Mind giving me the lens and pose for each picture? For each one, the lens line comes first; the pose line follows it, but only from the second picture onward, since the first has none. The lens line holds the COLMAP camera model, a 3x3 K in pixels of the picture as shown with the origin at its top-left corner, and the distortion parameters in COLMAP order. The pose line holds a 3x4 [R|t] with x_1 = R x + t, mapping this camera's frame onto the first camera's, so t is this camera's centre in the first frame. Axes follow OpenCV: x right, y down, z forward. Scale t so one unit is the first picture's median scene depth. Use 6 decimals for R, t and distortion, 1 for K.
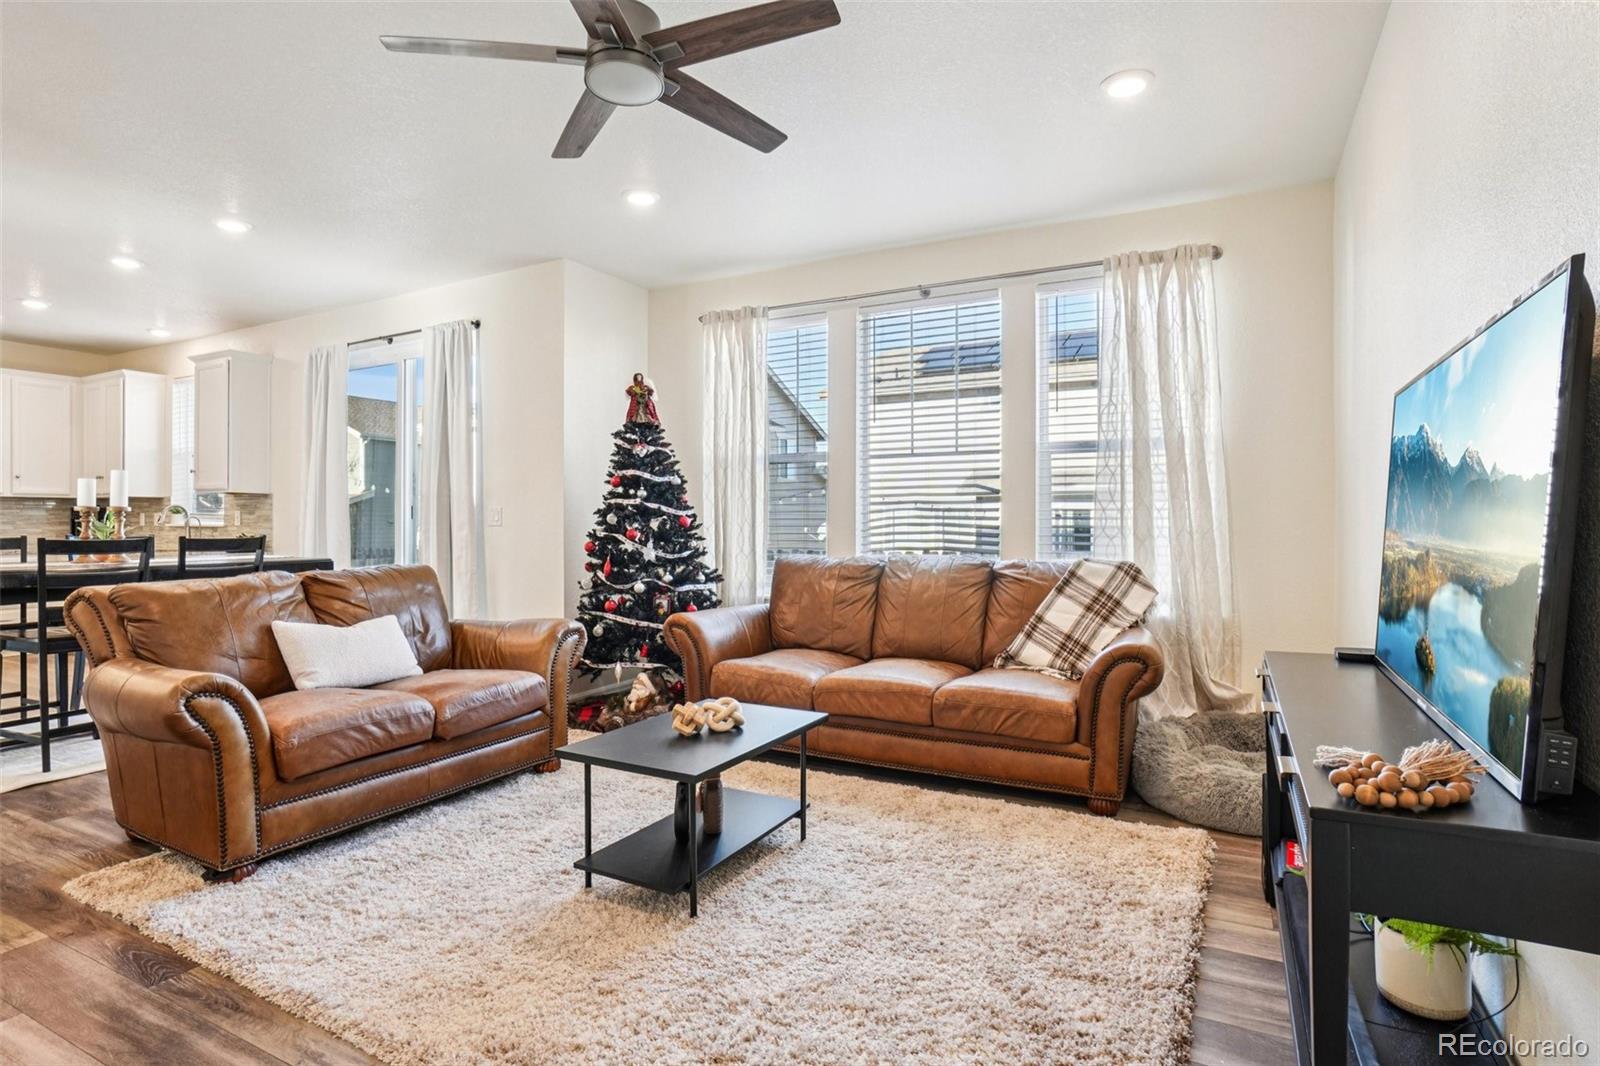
lens RADIAL K [[822.5, 0, 791.7], [0, 822.5, 528.1], [0, 0, 1]] dist [-0.043431, 0.021293]
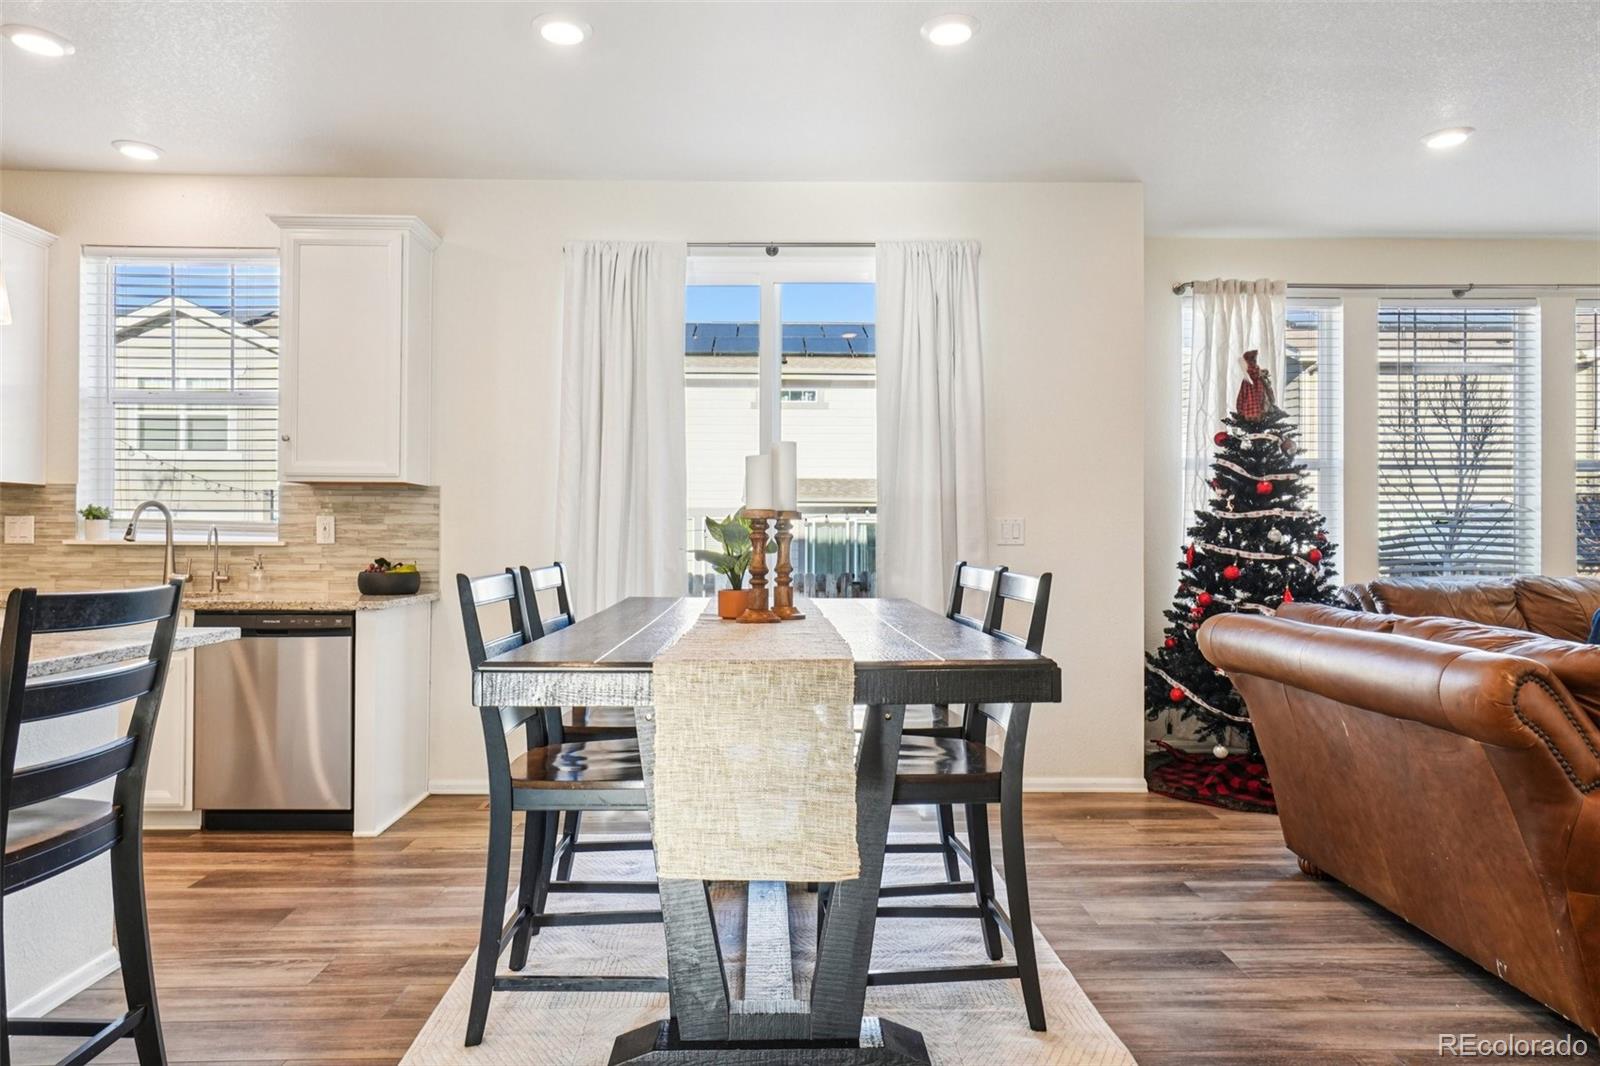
lens RADIAL K [[993.2, 0, 793.3], [0, 993.2, 531.1], [0, 0, 1]] dist [-0.024155, 0.028926]
pose [[0.871128, 0.005591, 0.491025, -1.304870], [0.000591, 0.999923, -0.012434, -0.005688], [-0.491057, 0.011121, 0.871057, 0.502534]]
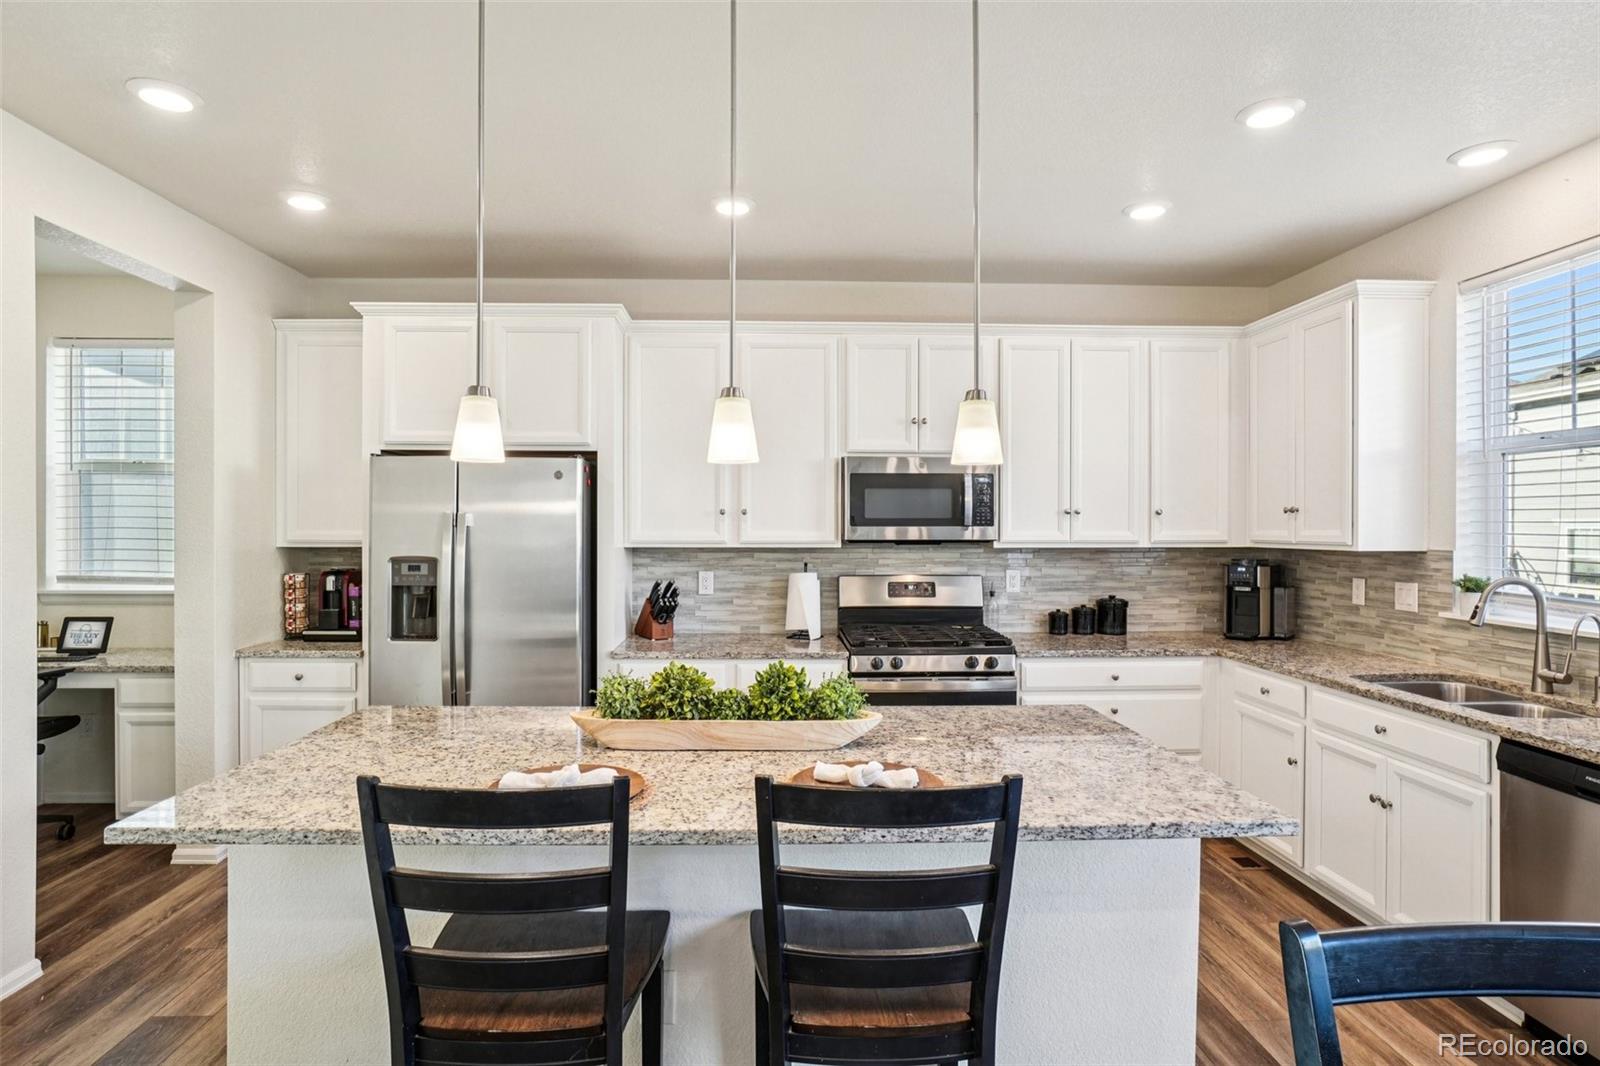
lens RADIAL K [[848.2, 0, 783.7], [0, 848.2, 528.8], [0, 0, 1]] dist [-0.043821, 0.024056]
pose [[0.500268, 0.002798, -0.865866, -1.065497], [-0.006357, 0.999980, -0.000442, -0.092577], [0.865847, 0.005725, 0.500276, 0.868639]]
